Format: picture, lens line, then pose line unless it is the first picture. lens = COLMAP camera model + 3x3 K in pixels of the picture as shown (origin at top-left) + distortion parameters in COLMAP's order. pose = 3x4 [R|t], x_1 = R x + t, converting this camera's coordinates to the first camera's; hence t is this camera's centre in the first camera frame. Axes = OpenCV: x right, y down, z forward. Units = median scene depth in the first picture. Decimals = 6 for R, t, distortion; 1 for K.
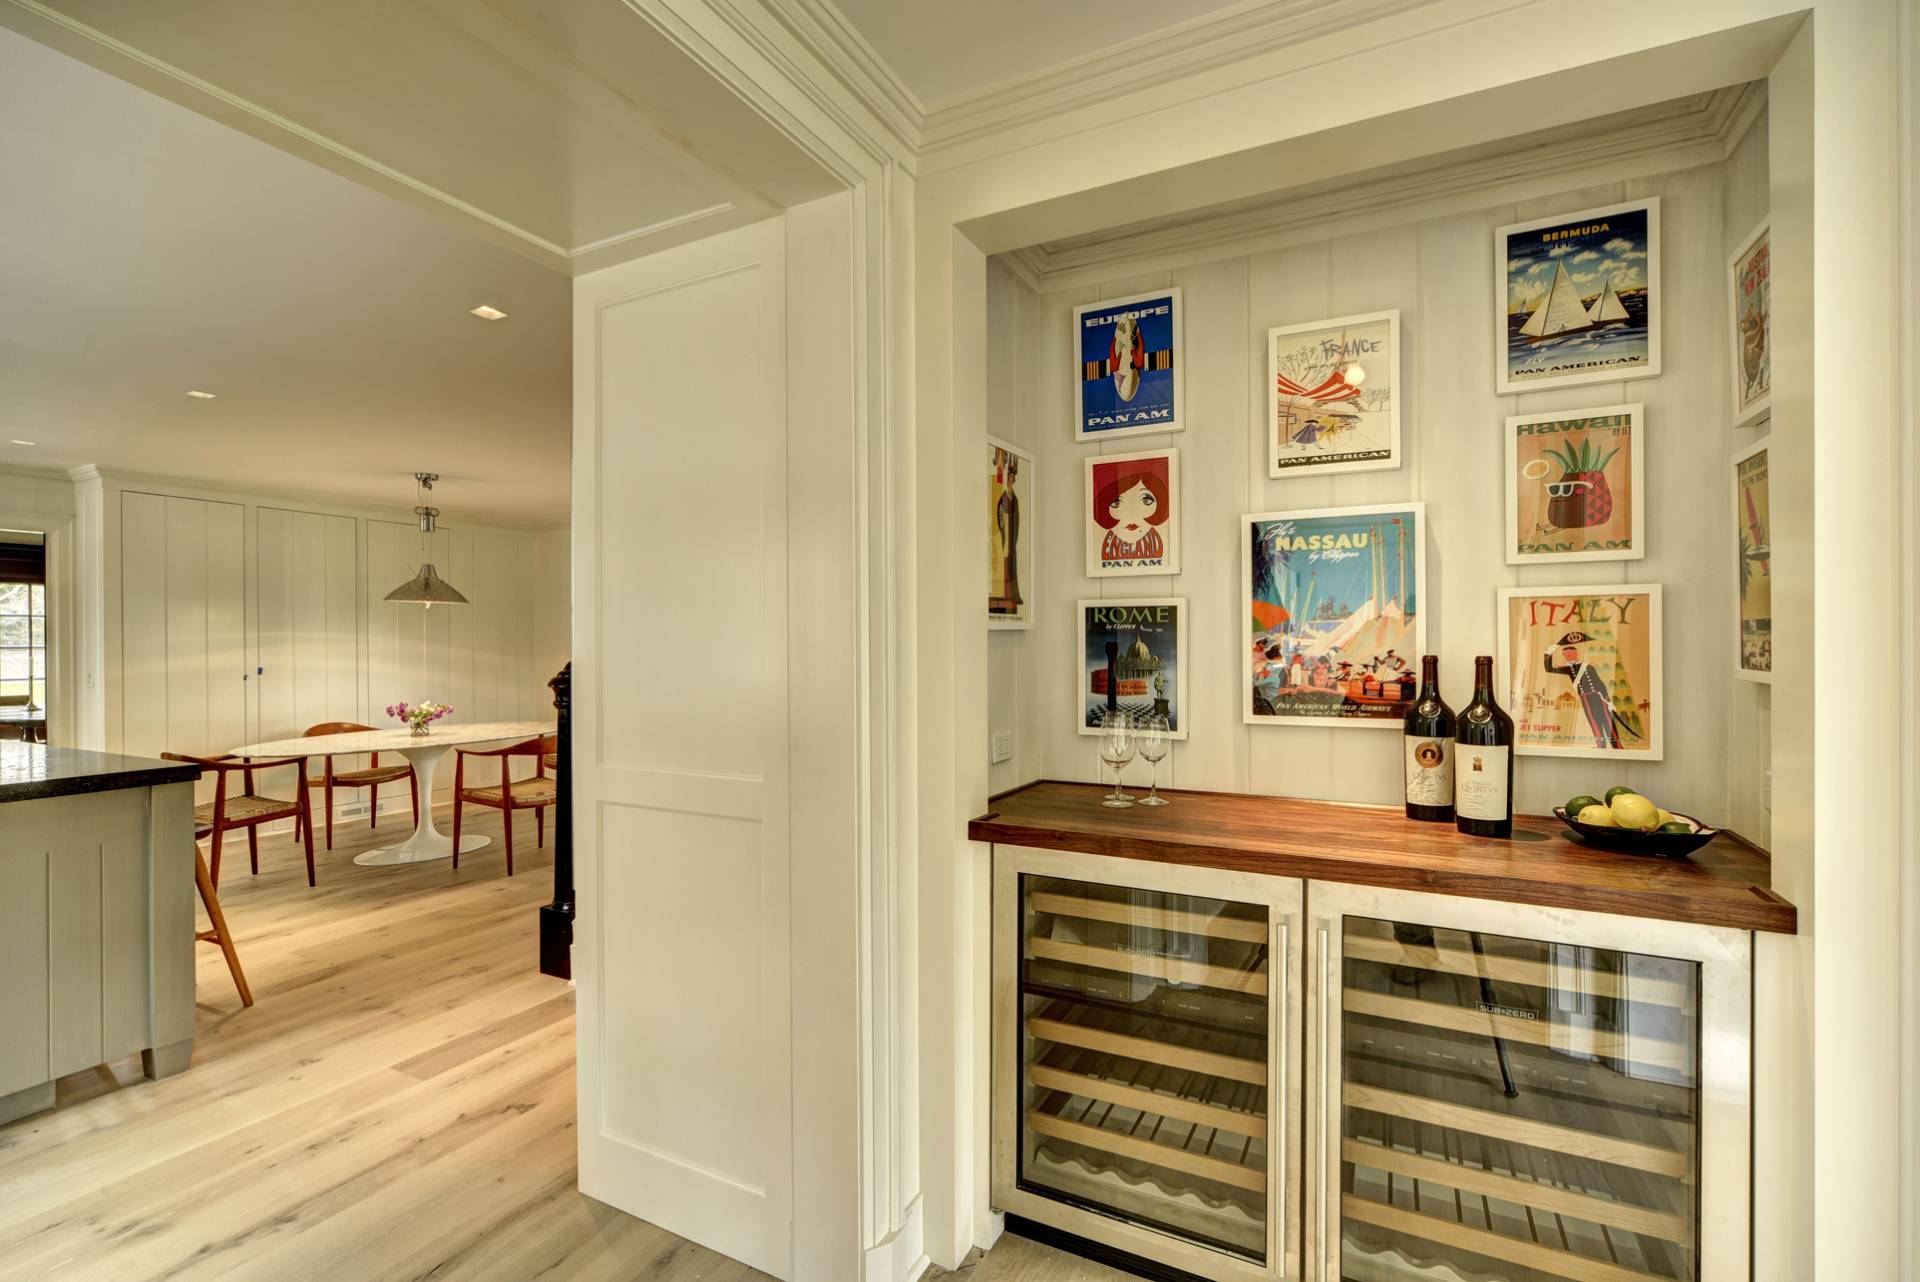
lens RADIAL K [[876.5, 0, 952.0], [0, 876.5, 647.9], [0, 0, 1]] dist [-0.000672, -0.000480]
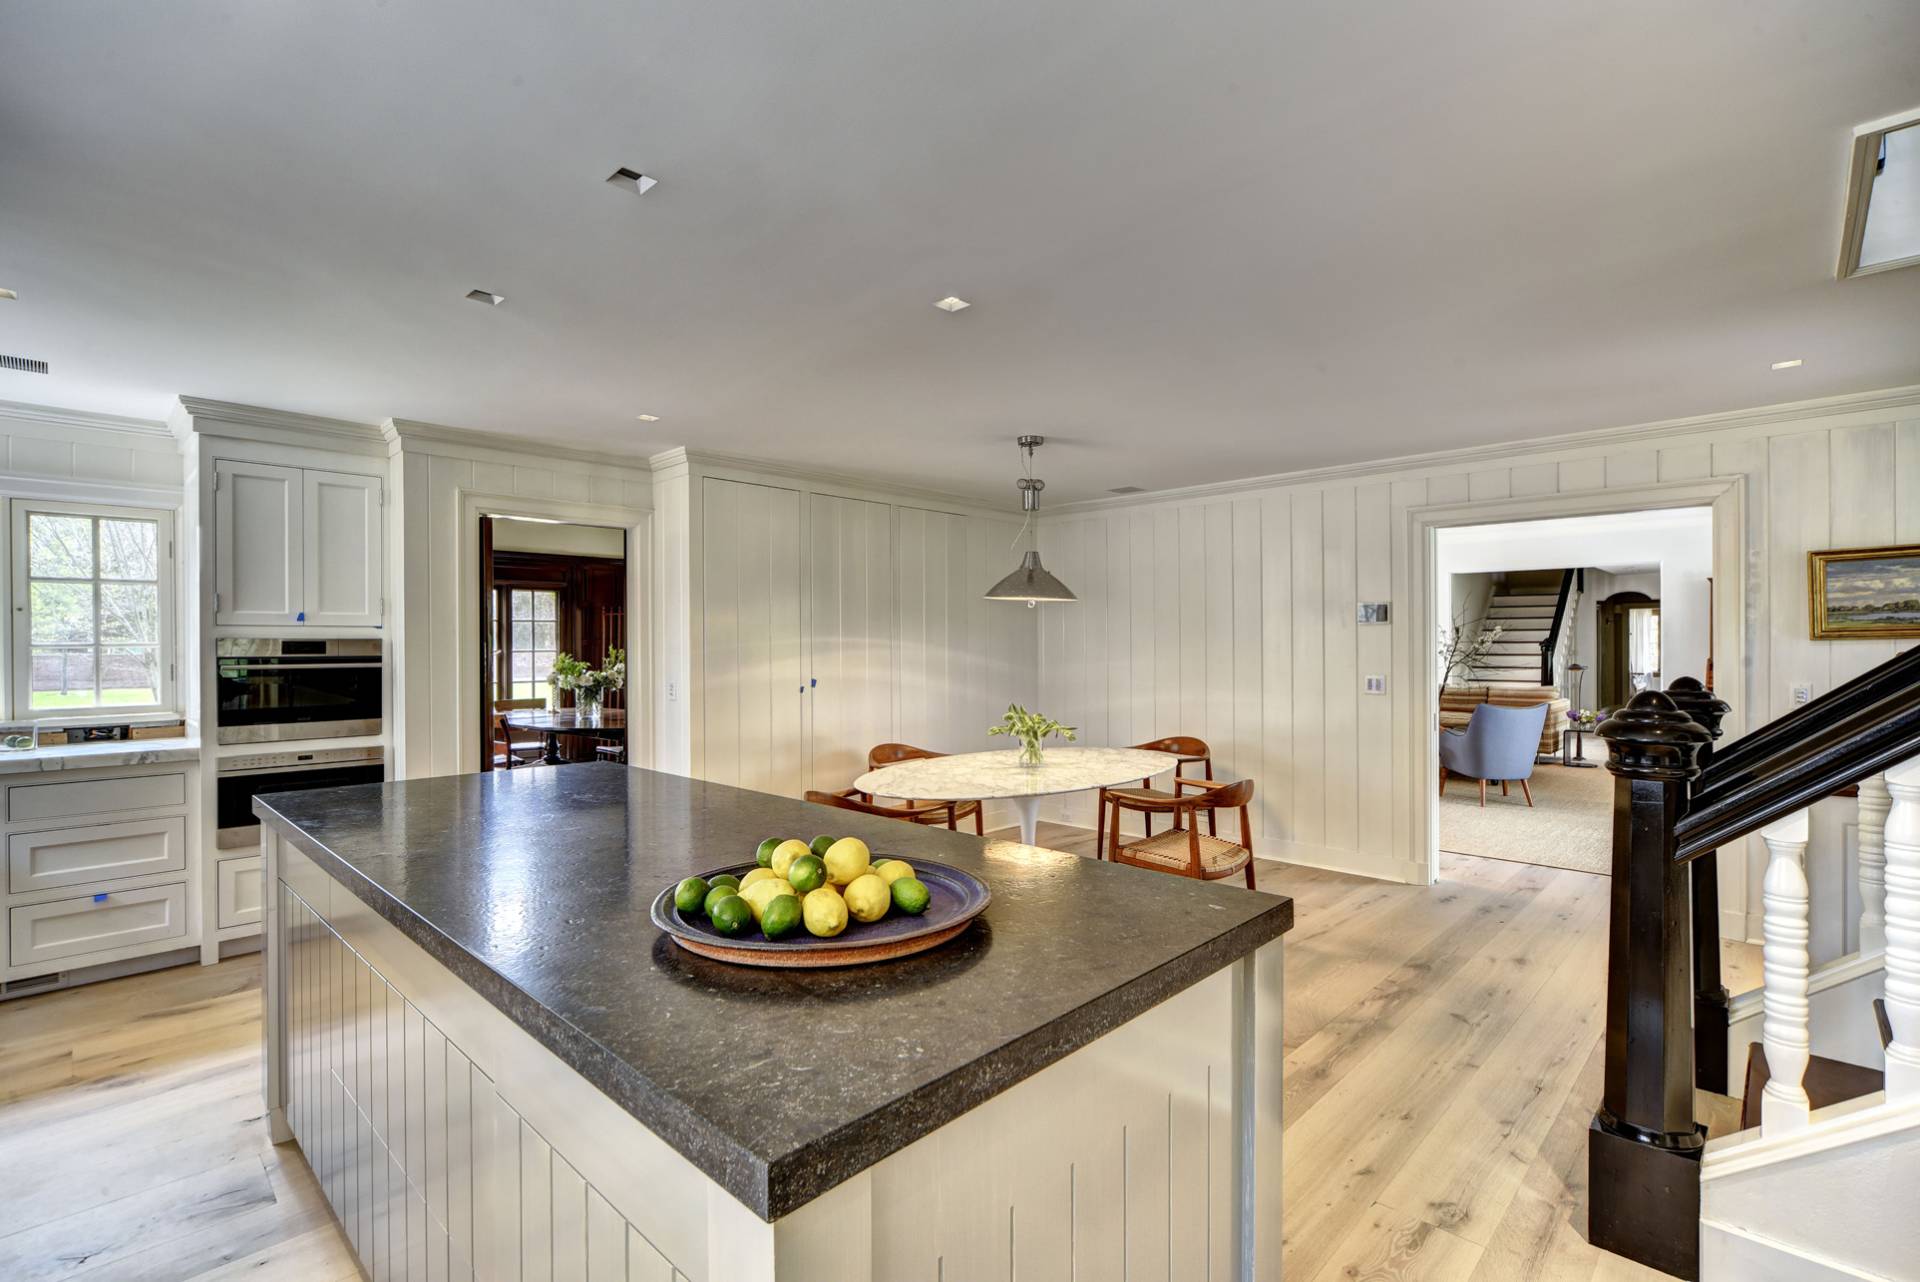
lens RADIAL K [[876.5, 0, 962.5], [0, 876.5, 642.2], [0, 0, 1]] dist [-0.000672, -0.000480]
pose [[0.961017, -0.004684, -0.276450, -0.439013], [0.002554, 0.999964, -0.008065, -0.006272], [0.276478, 0.007045, 0.960994, 0.219103]]
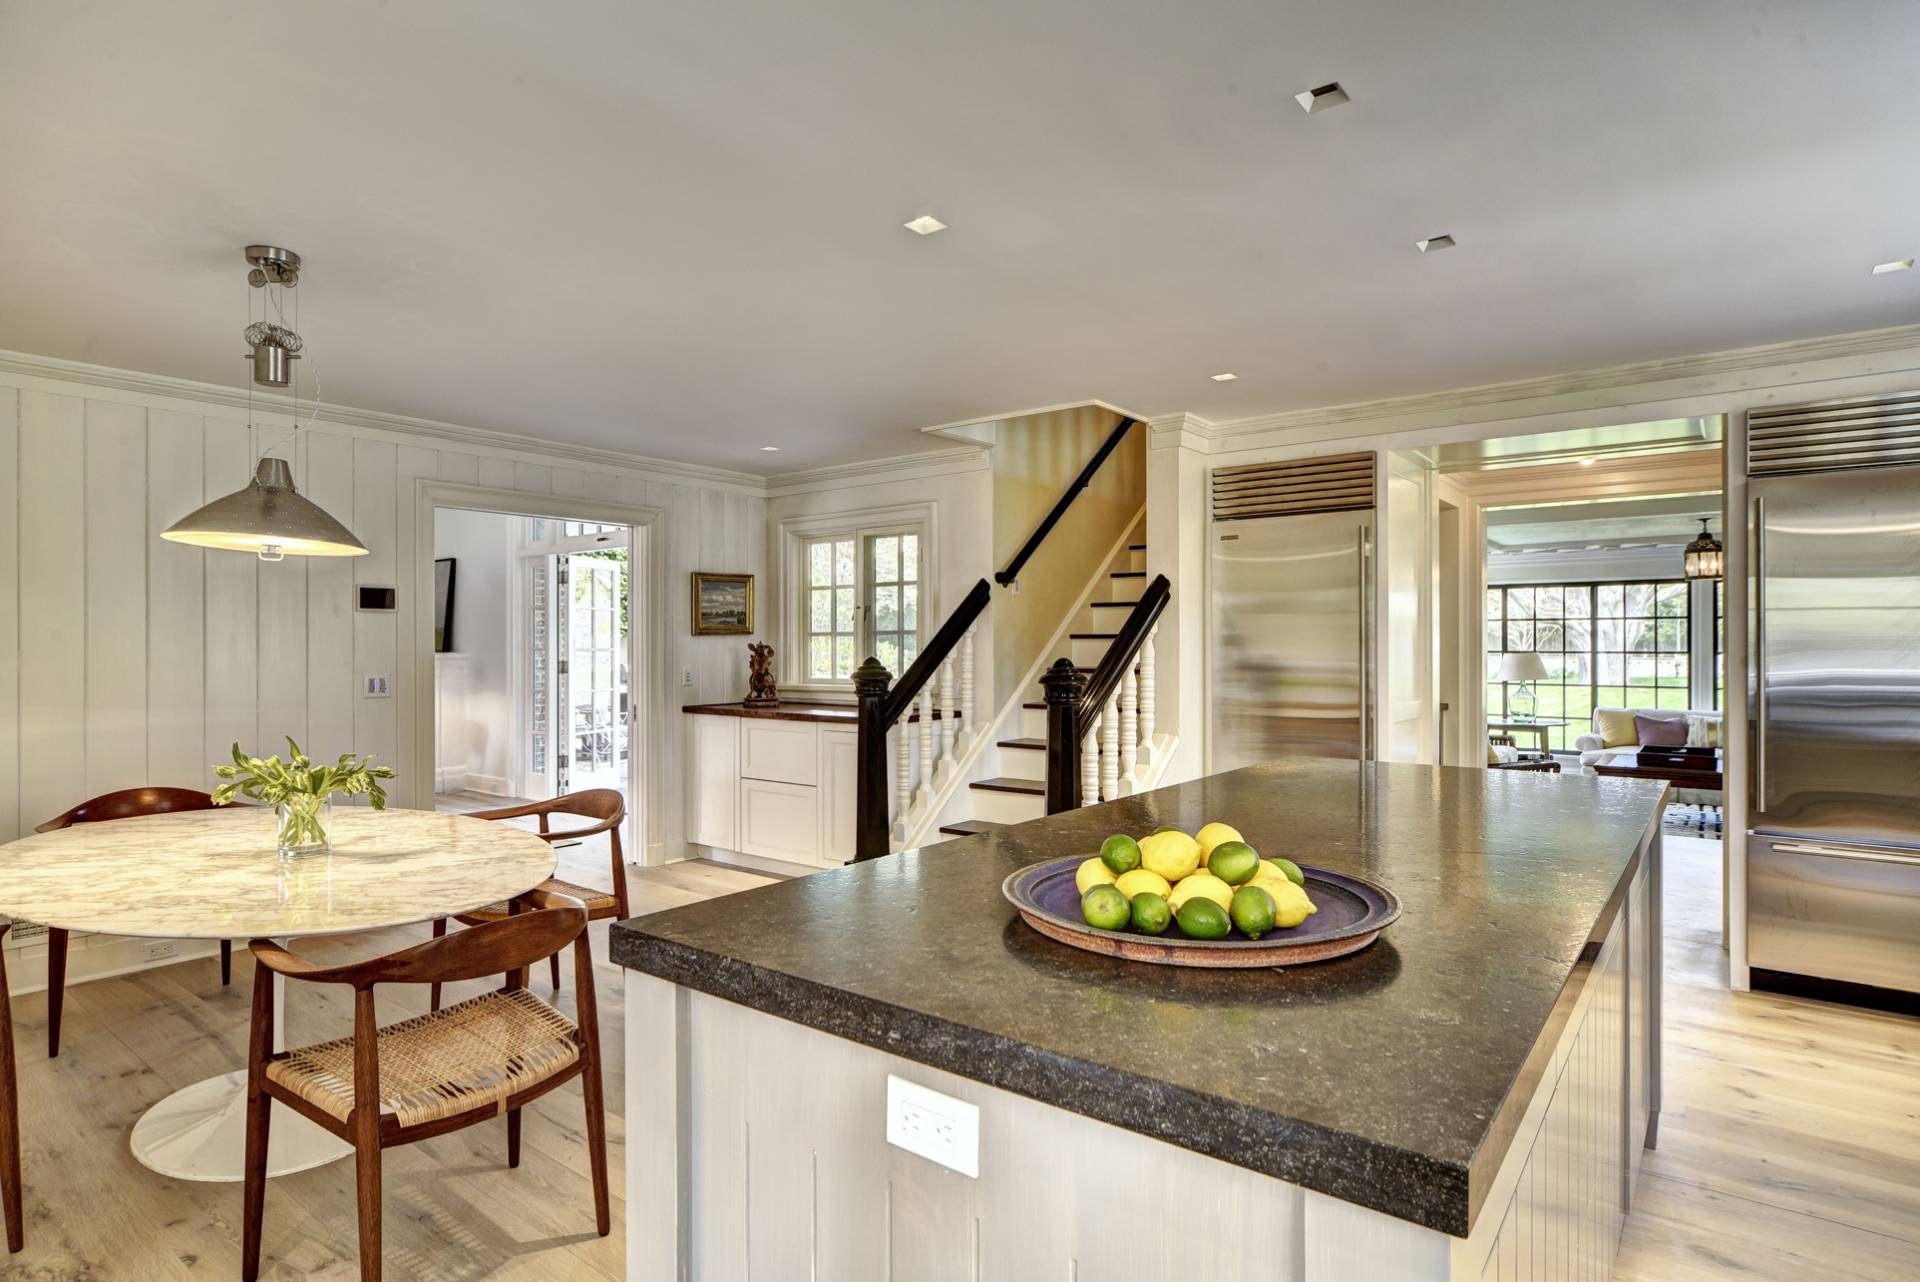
lens RADIAL K [[992.8, 0, 958.8], [0, 992.8, 640.9], [0, 0, 1]] dist [-0.000216, -0.000029]
pose [[0.180399, -0.000227, 0.983594, -1.020377], [0.005978, 0.999982, -0.000866, -0.002740], [-0.983575, 0.006036, 0.180397, 0.576353]]
